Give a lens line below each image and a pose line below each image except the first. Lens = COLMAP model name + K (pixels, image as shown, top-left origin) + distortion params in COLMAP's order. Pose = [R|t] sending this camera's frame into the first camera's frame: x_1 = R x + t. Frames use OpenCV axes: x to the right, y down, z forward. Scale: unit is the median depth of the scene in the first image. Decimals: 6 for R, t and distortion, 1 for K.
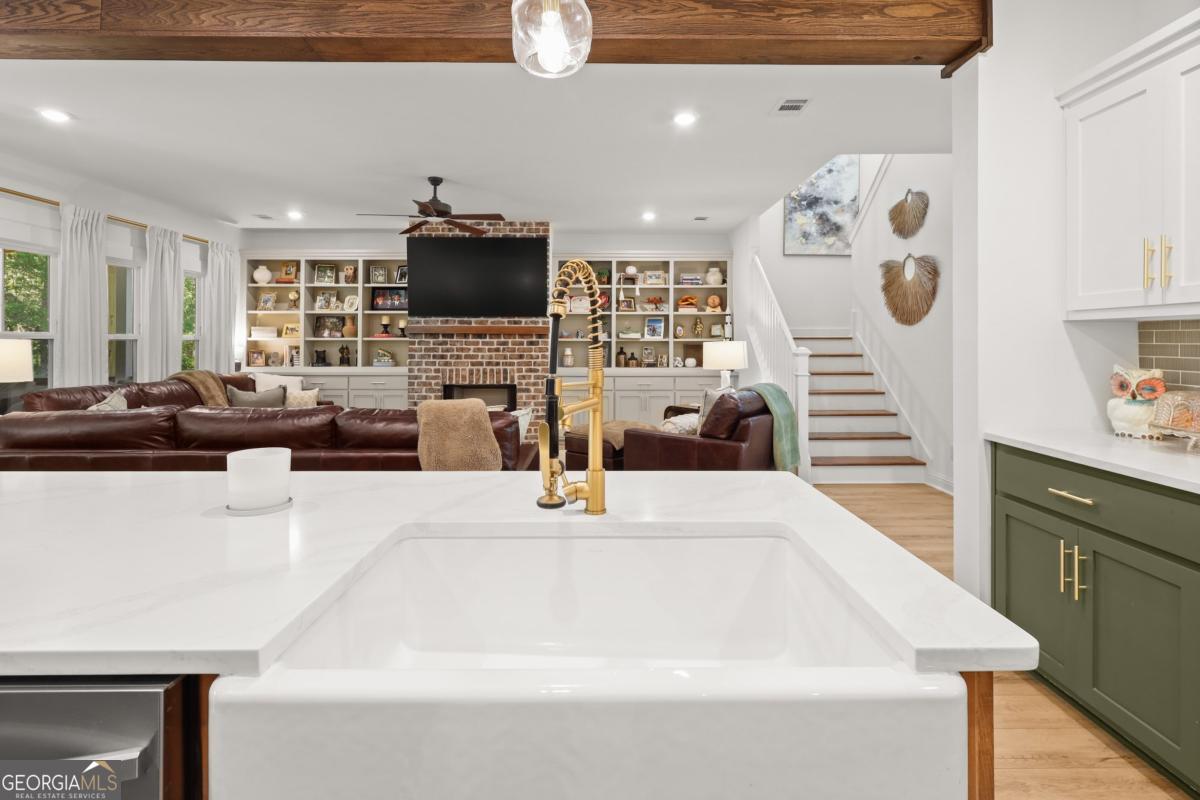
lens RADIAL K [[574.2, 0, 607.8], [0, 574.2, 335.3], [0, 0, 1]] dist [-0.001252, 0.001080]
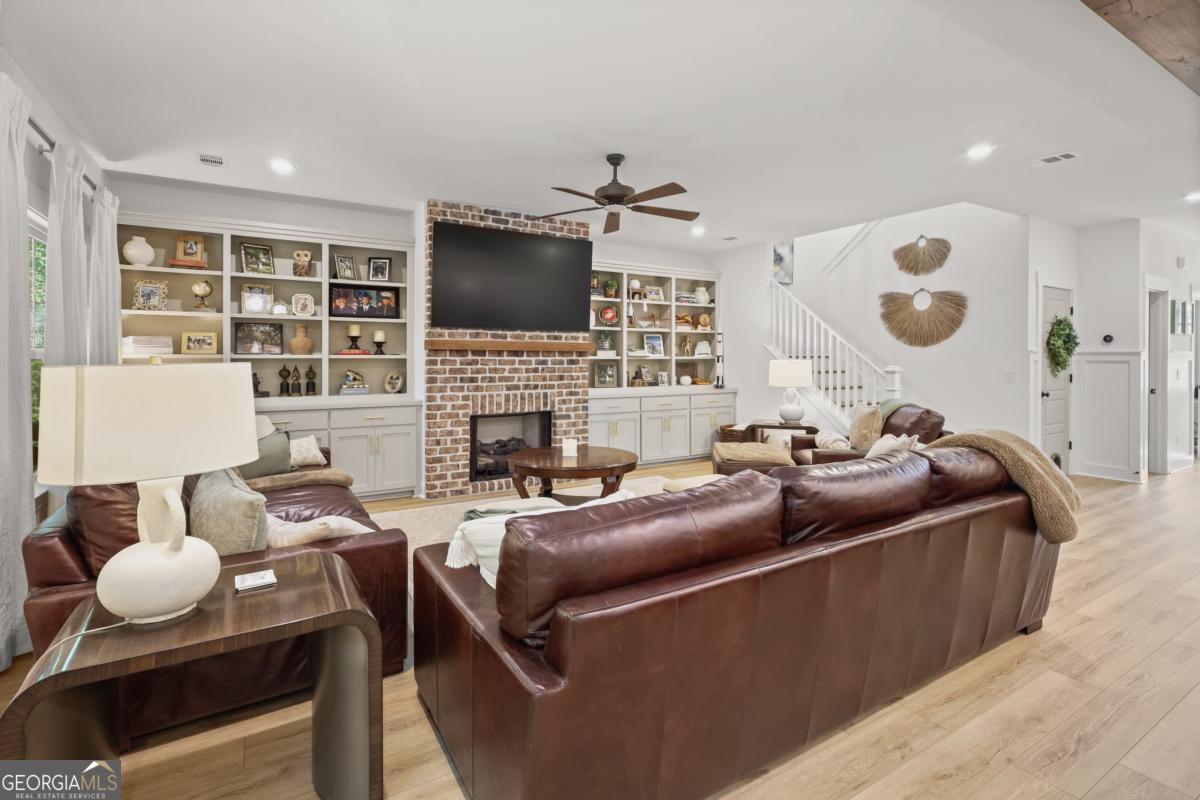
lens RADIAL K [[574.2, 0, 605.6], [0, 574.2, 354.1], [0, 0, 1]] dist [-0.001252, 0.001080]
pose [[0.857900, 0.003430, 0.513806, -0.531841], [-0.006788, 0.999966, 0.004657, -0.002466], [-0.513772, -0.007483, 0.857894, 0.237285]]
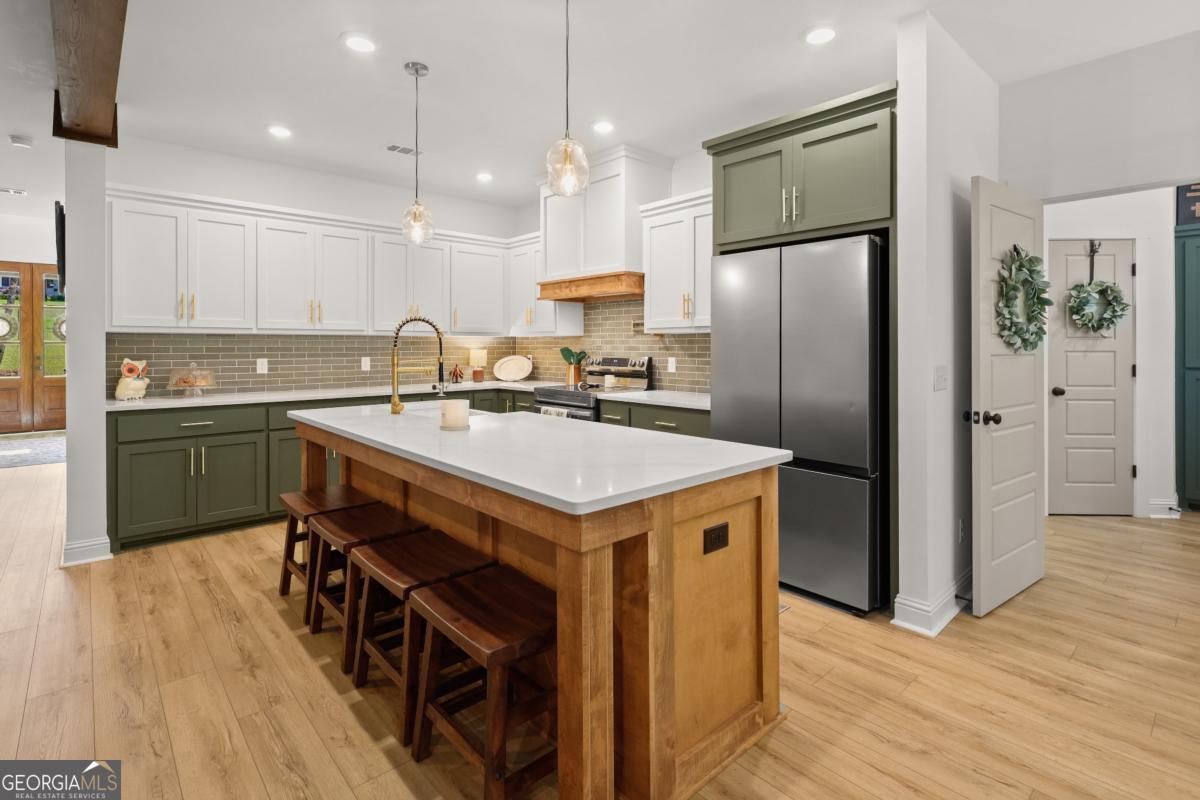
lens RADIAL K [[574.2, 0, 608.8], [0, 574.2, 346.3], [0, 0, 1]] dist [-0.001252, 0.001080]
pose [[-0.664527, -0.001137, 0.747263, -0.436673], [-0.009375, 0.999933, -0.006815, 0.004464], [-0.747205, -0.011534, -0.664493, 0.342826]]
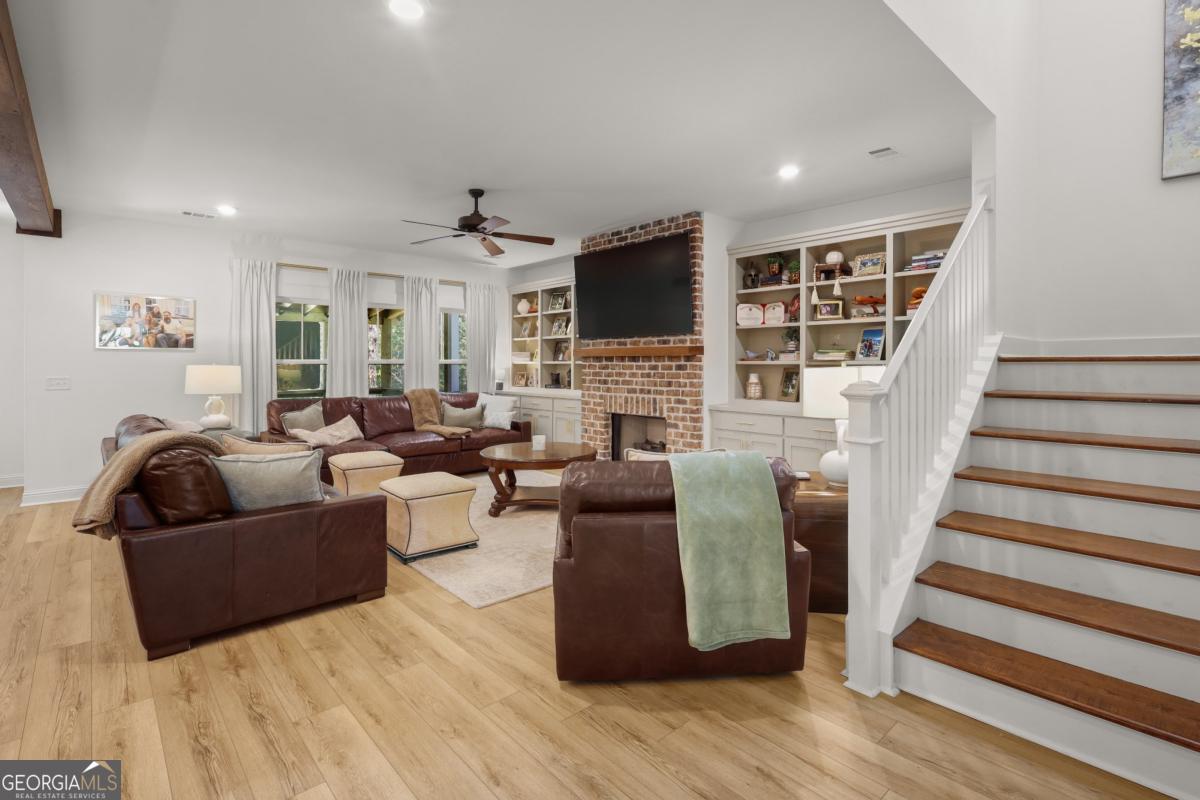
lens RADIAL K [[574.2, 0, 613.5], [0, 574.2, 358.3], [0, 0, 1]] dist [-0.001252, 0.001080]
pose [[0.665572, -0.006748, -0.746303, 0.401246], [0.011499, 0.999933, 0.001214, -0.001066], [0.746245, -0.009390, 0.665605, 0.401900]]
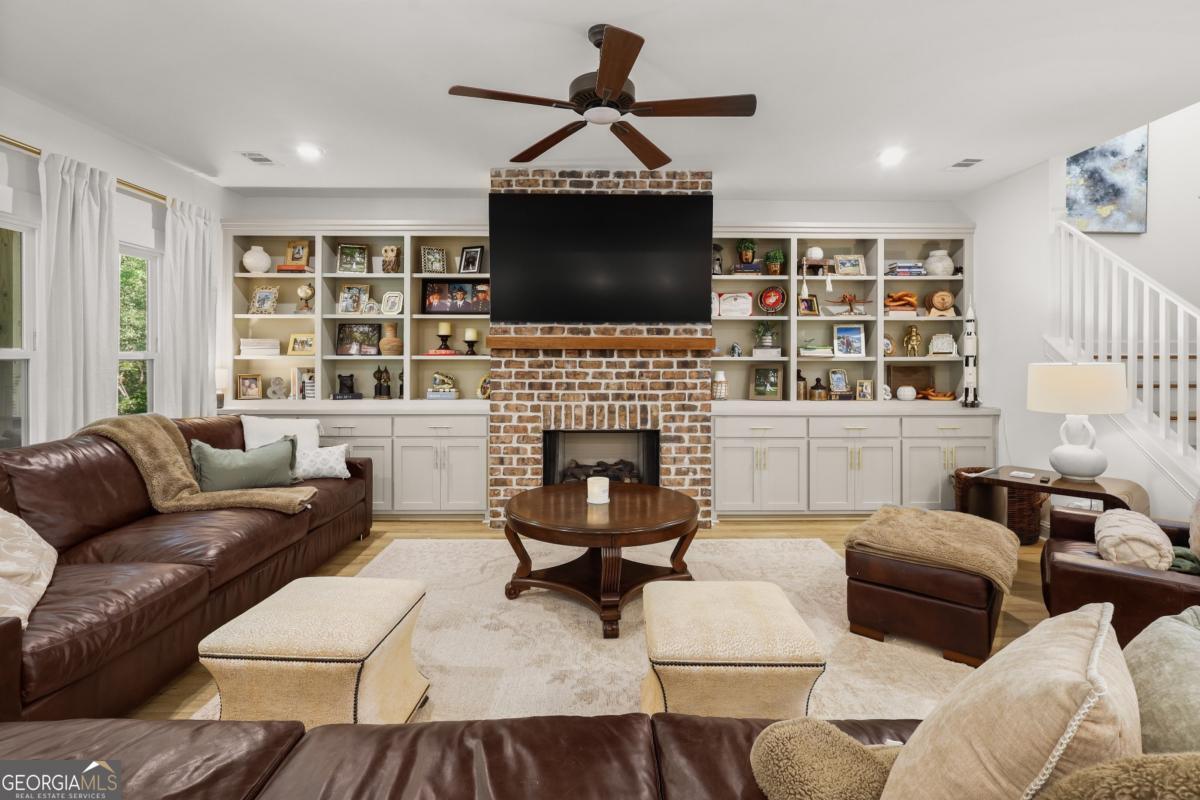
lens RADIAL K [[574.2, 0, 608.4], [0, 574.2, 358.2], [0, 0, 1]] dist [-0.001252, 0.001080]
pose [[1.000000, 0.000421, 0.000197, -0.217163], [-0.000423, 0.999938, 0.011155, -0.000214], [-0.000192, -0.011155, 0.999938, 0.372100]]
